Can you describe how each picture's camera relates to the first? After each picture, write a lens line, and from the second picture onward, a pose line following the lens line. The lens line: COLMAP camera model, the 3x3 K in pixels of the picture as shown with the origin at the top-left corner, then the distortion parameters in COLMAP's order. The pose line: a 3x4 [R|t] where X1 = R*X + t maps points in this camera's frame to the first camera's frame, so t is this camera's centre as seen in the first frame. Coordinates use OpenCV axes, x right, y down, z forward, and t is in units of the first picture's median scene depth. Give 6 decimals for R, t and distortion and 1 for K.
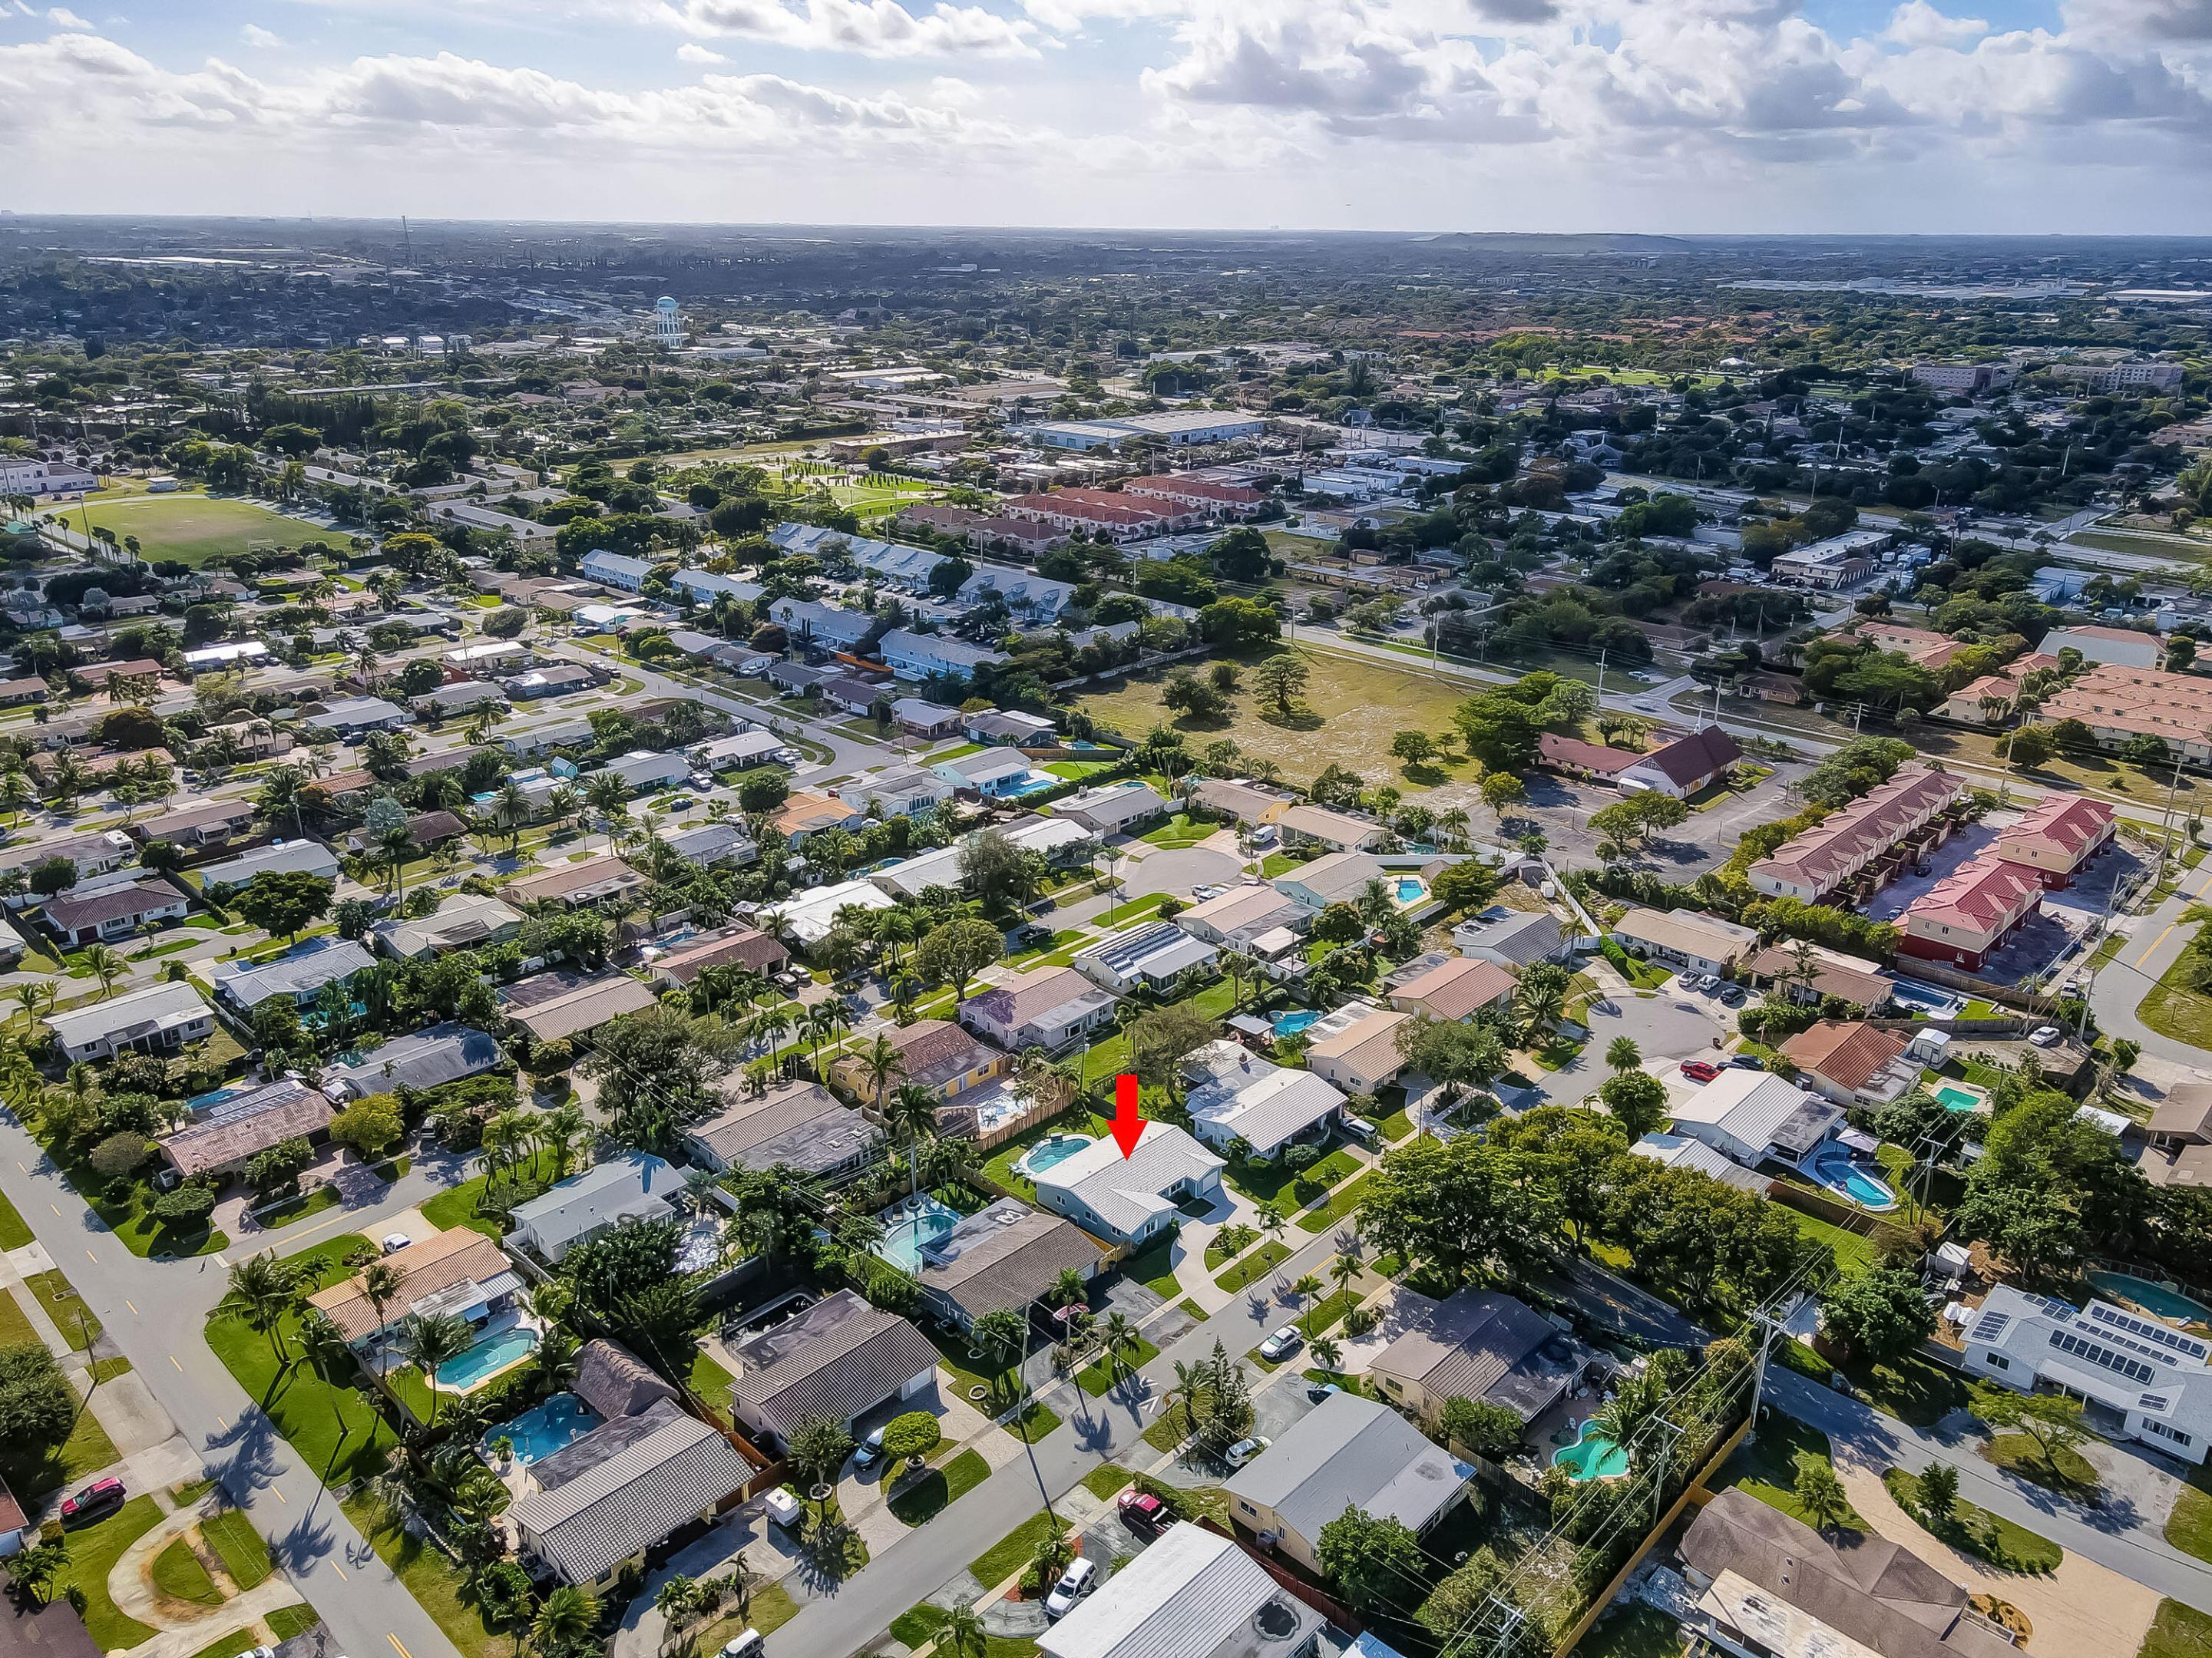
lens RADIAL K [[1609.8, 0, 1121.3], [0, 1609.8, 828.7], [0, 0, 1]] dist [0.007808, 0.002853]
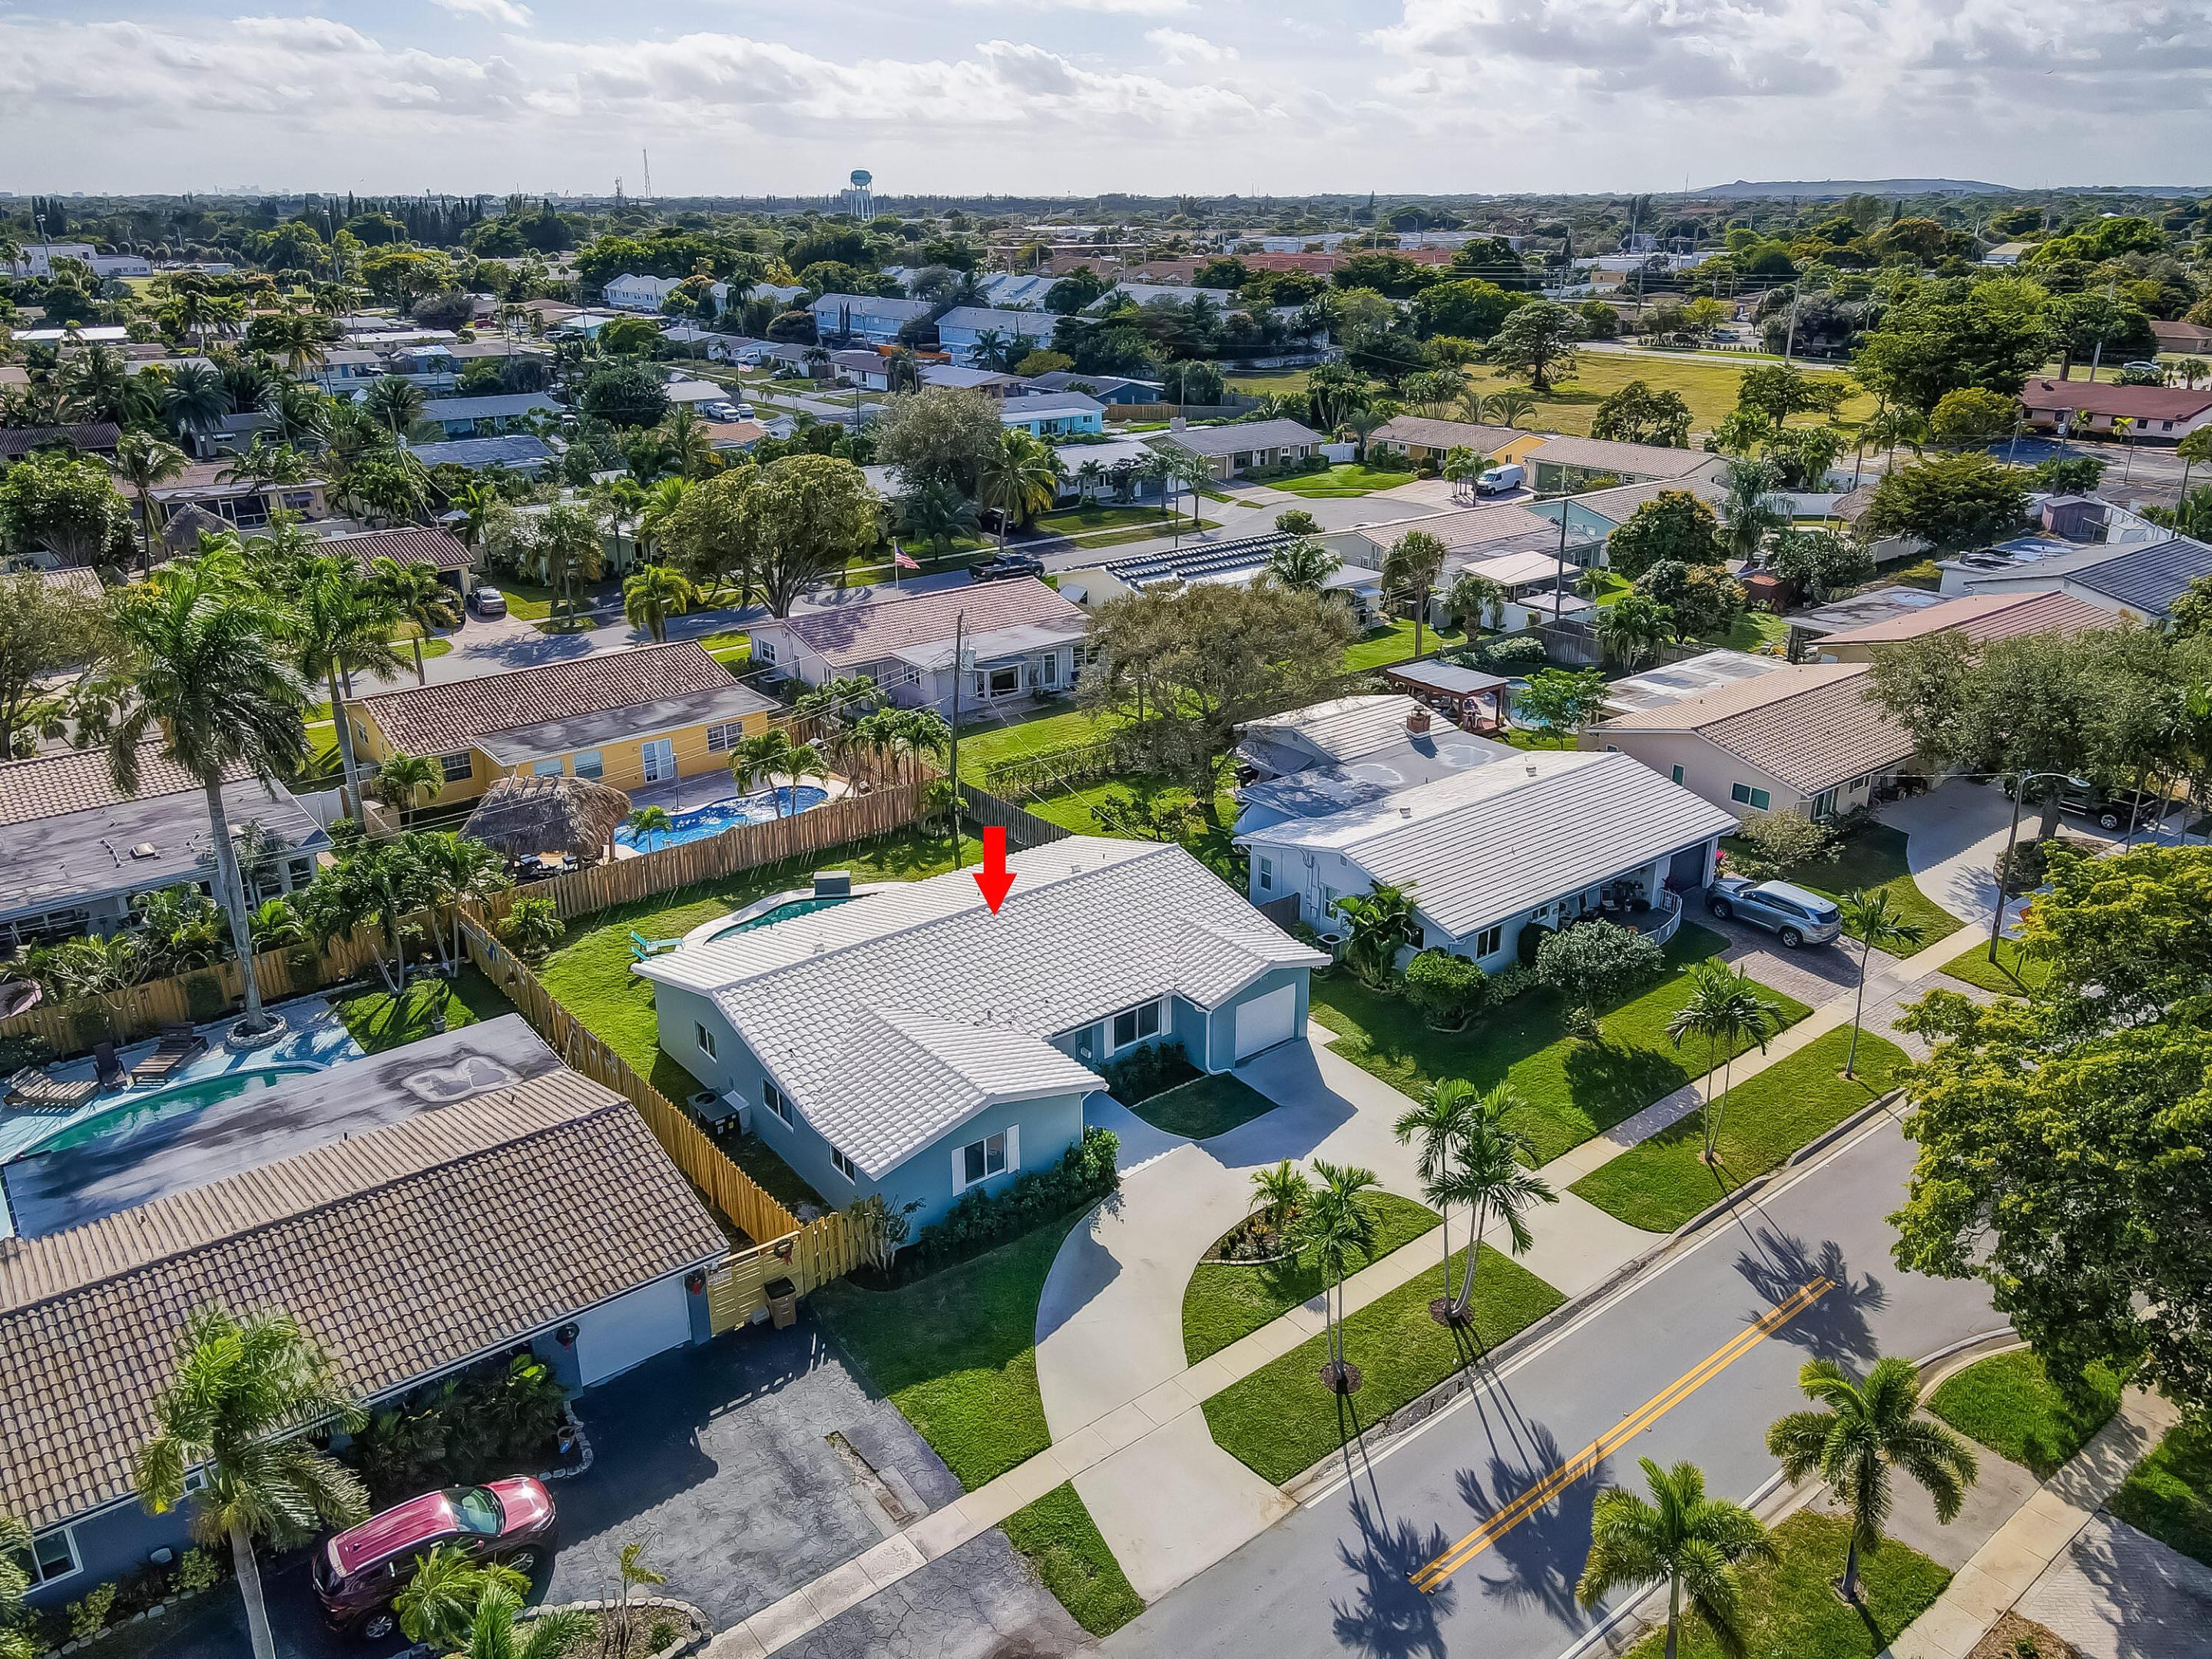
lens RADIAL K [[1610.0, 0, 1121.3], [0, 1610.0, 829.2], [0, 0, 1]] dist [0.007808, 0.002853]
pose [[0.989519, 0.044978, -0.137222, 0.066092], [-0.042645, 0.998892, 0.019898, 0.176803], [0.137965, -0.013837, 0.990340, 0.700390]]
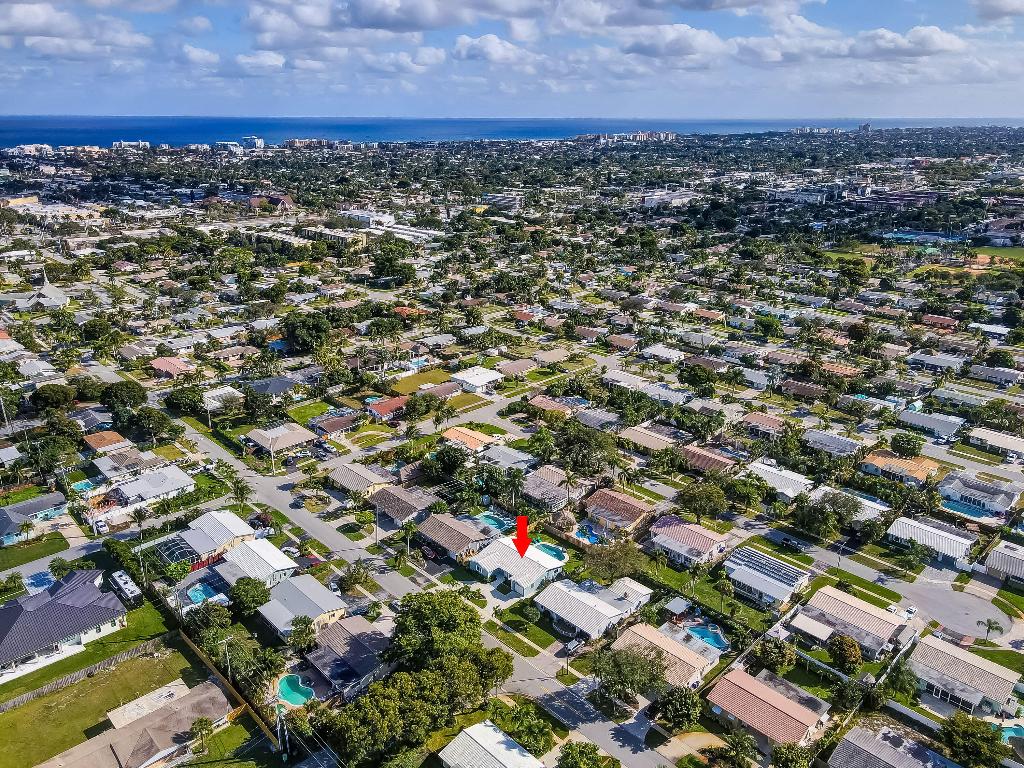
lens RADIAL K [[745.3, 0, 519.1], [0, 745.3, 383.9], [0, 0, 1]] dist [0.007808, 0.002853]
pose [[-0.039805, 0.332821, -0.942150, 0.829977], [-0.356379, 0.876157, 0.324565, -0.302451], [0.933493, 0.348682, 0.083735, 0.813959]]
